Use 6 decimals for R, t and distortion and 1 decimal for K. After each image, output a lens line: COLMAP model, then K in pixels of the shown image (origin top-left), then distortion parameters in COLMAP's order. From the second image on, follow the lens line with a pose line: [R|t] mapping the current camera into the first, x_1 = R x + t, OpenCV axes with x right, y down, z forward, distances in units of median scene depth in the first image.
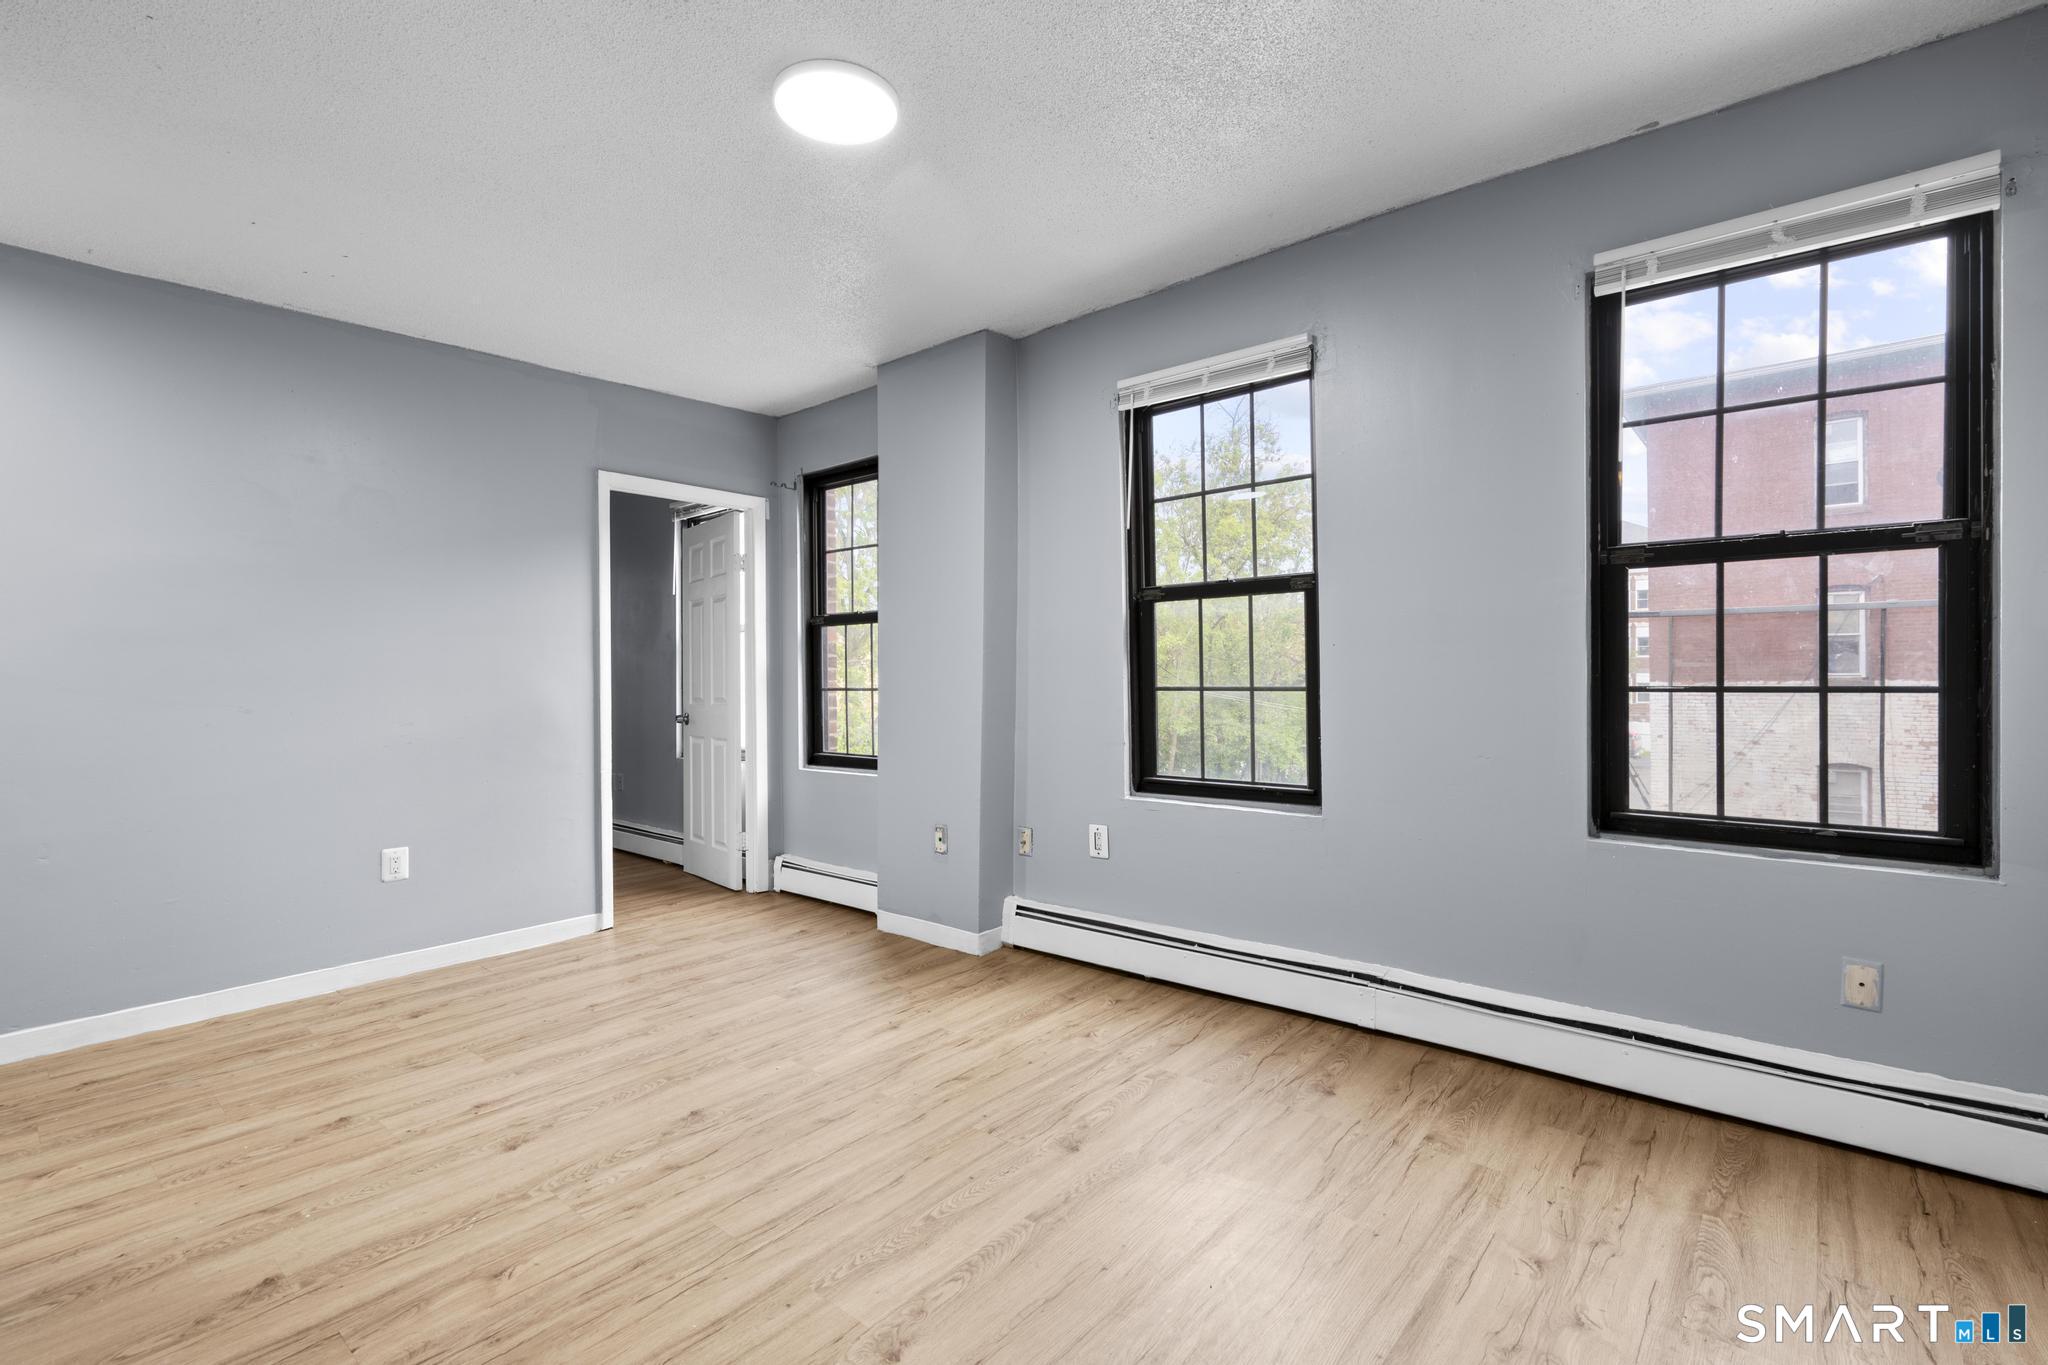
lens RADIAL K [[921.9, 0, 1031.6], [0, 921.9, 681.9], [0, 0, 1]] dist [-0.006342, 0.002747]
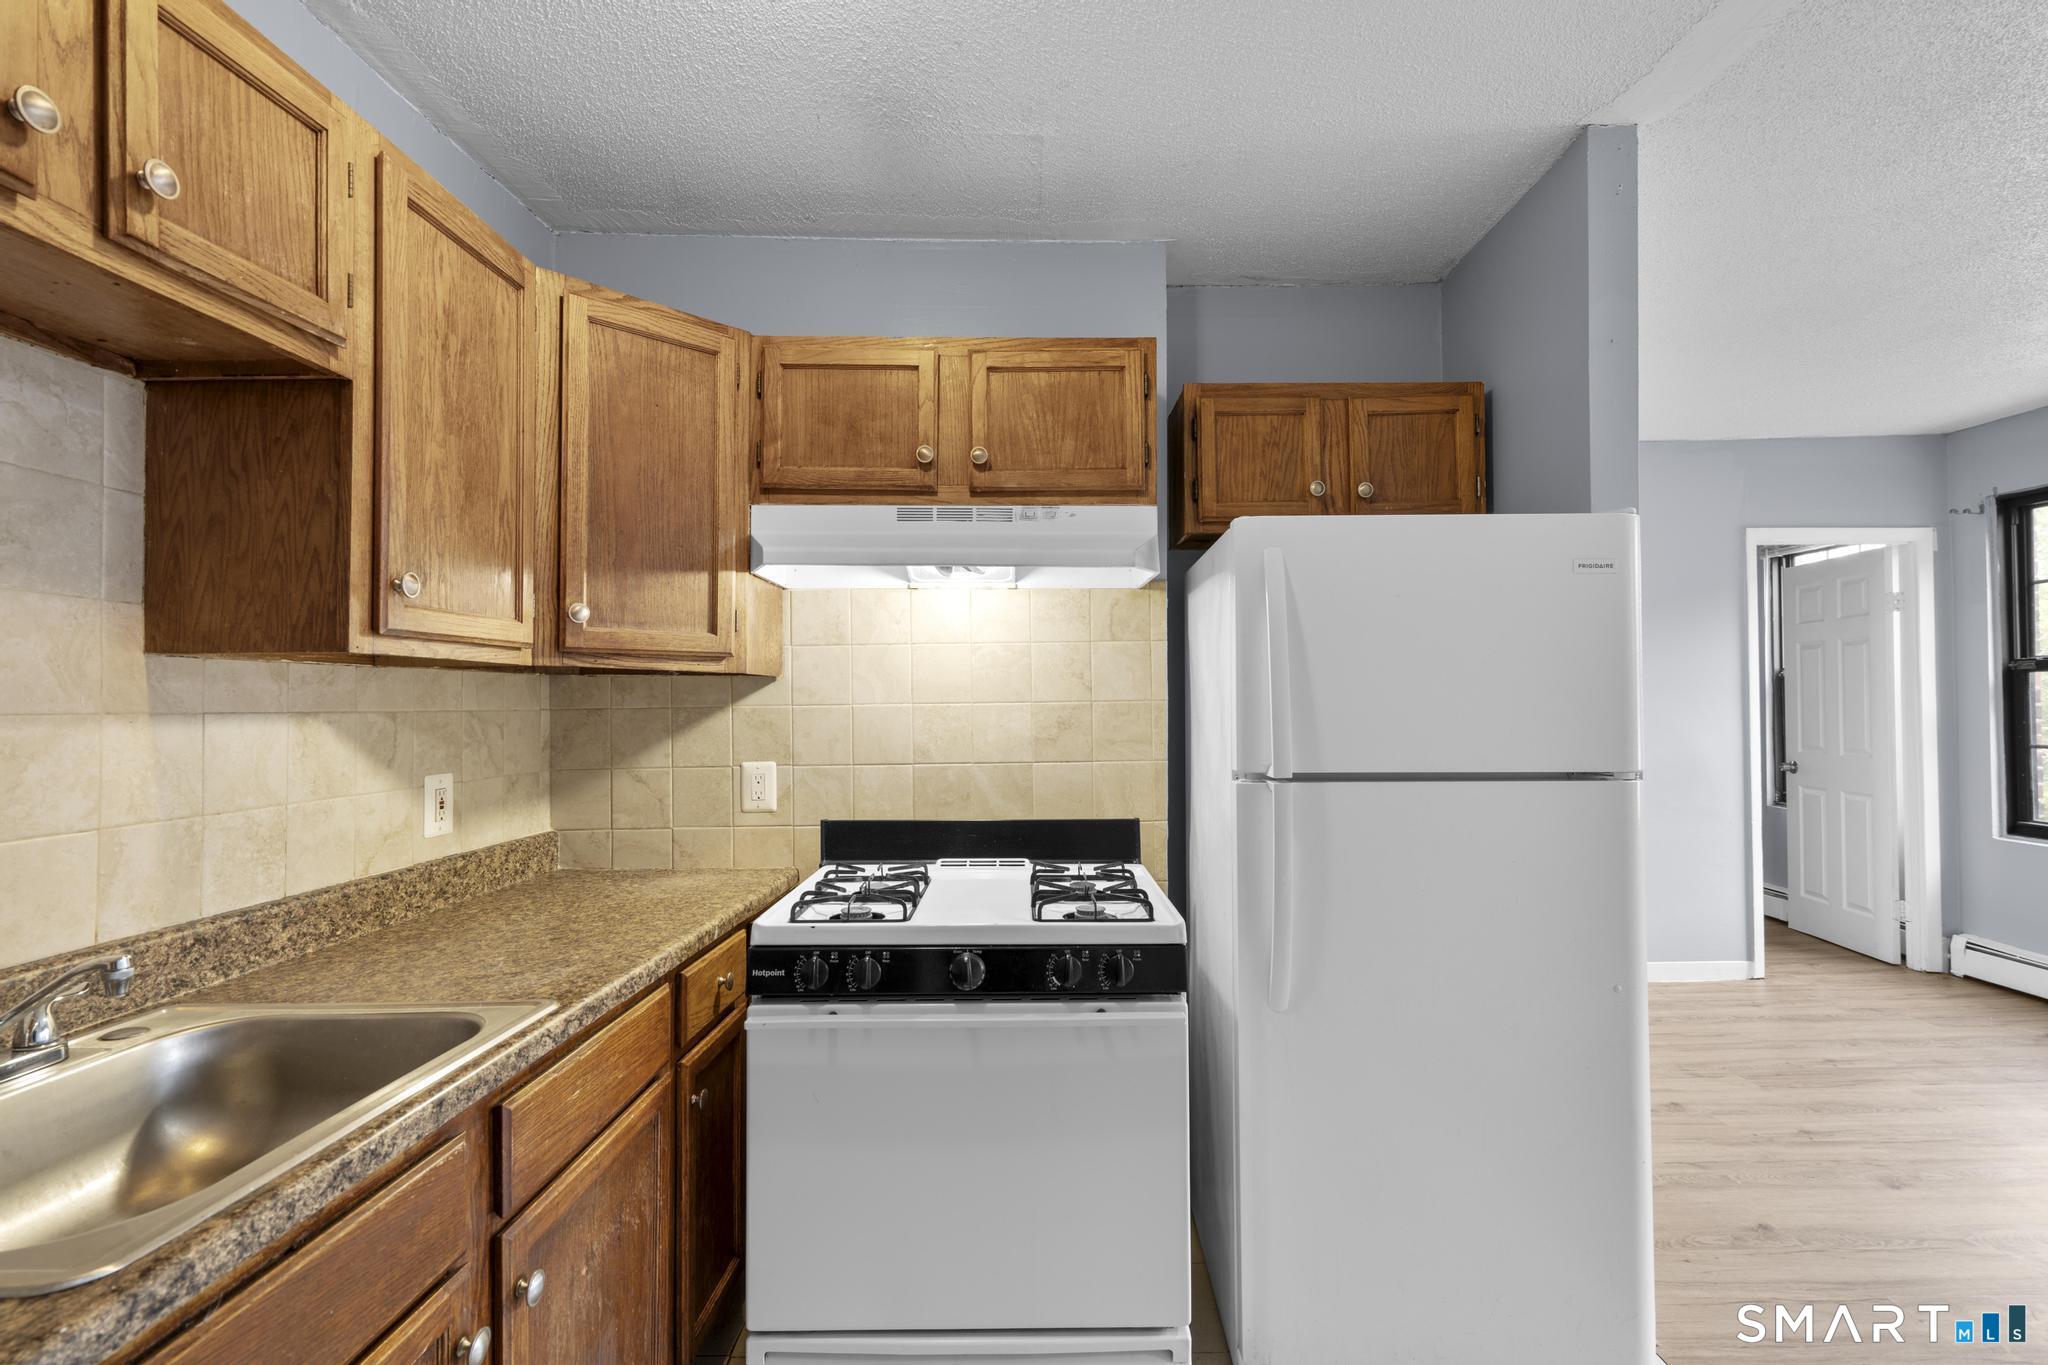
lens RADIAL K [[921.9, 0, 1029.0], [0, 921.9, 680.1], [0, 0, 1]] dist [-0.006342, 0.002747]
pose [[0.648837, -0.011000, -0.760848, -0.312807], [-0.000887, 0.999884, -0.015212, -0.065886], [0.760927, 0.010544, 0.648752, -0.406385]]
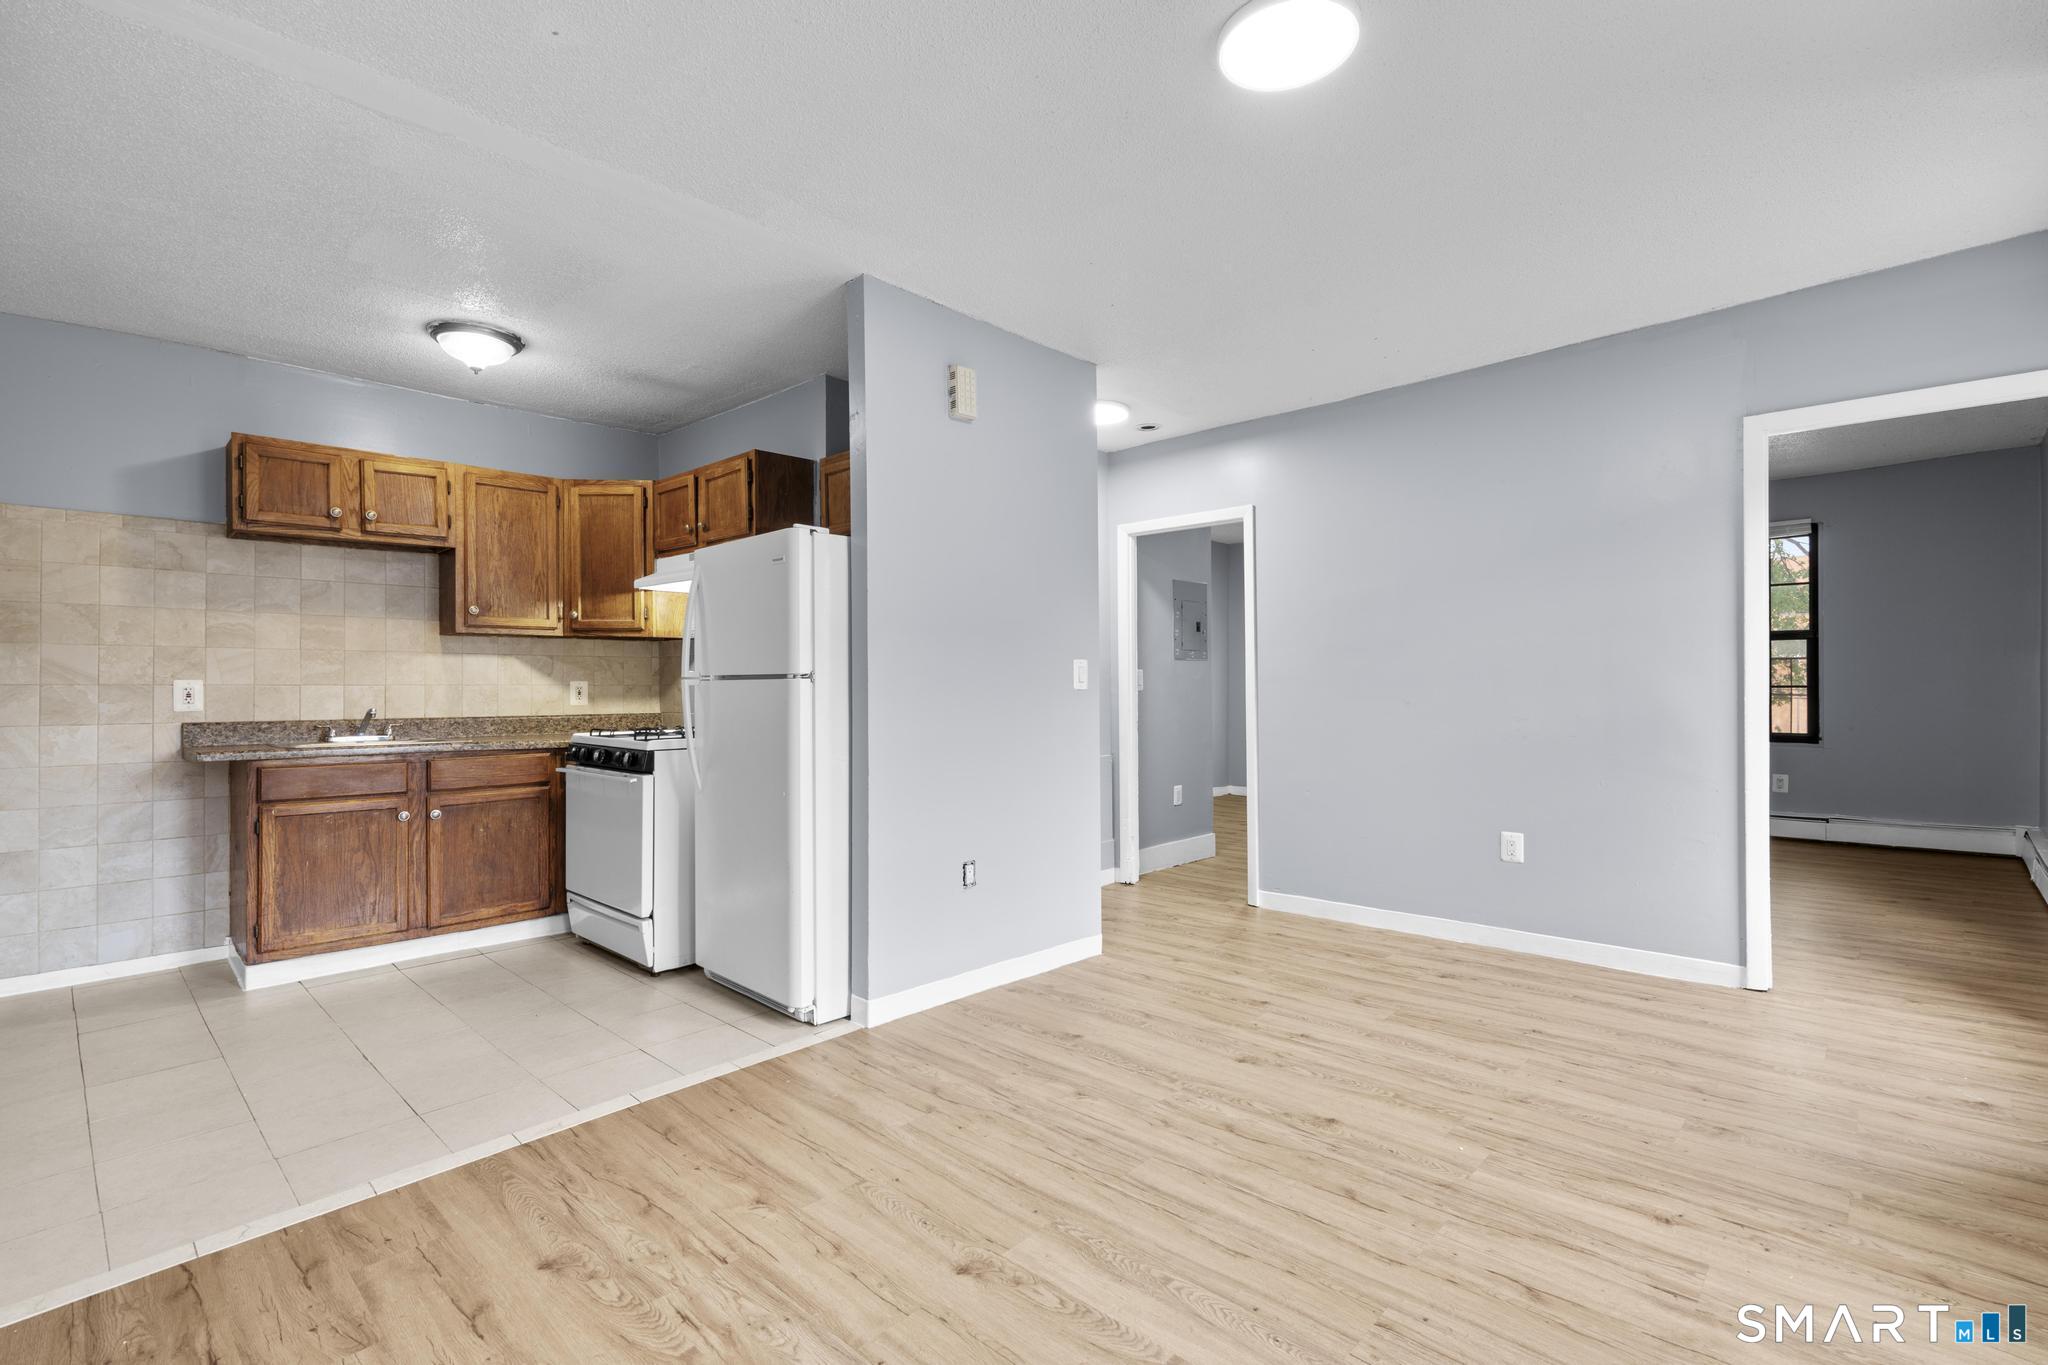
lens RADIAL K [[921.9, 0, 1031.4], [0, 921.9, 681.7], [0, 0, 1]] dist [-0.006342, 0.002747]
pose [[-0.049830, 0.007550, -0.998729, 0.545151], [0.006230, 0.999954, 0.007248, -0.012617], [0.998738, -0.005861, -0.049875, 0.620671]]
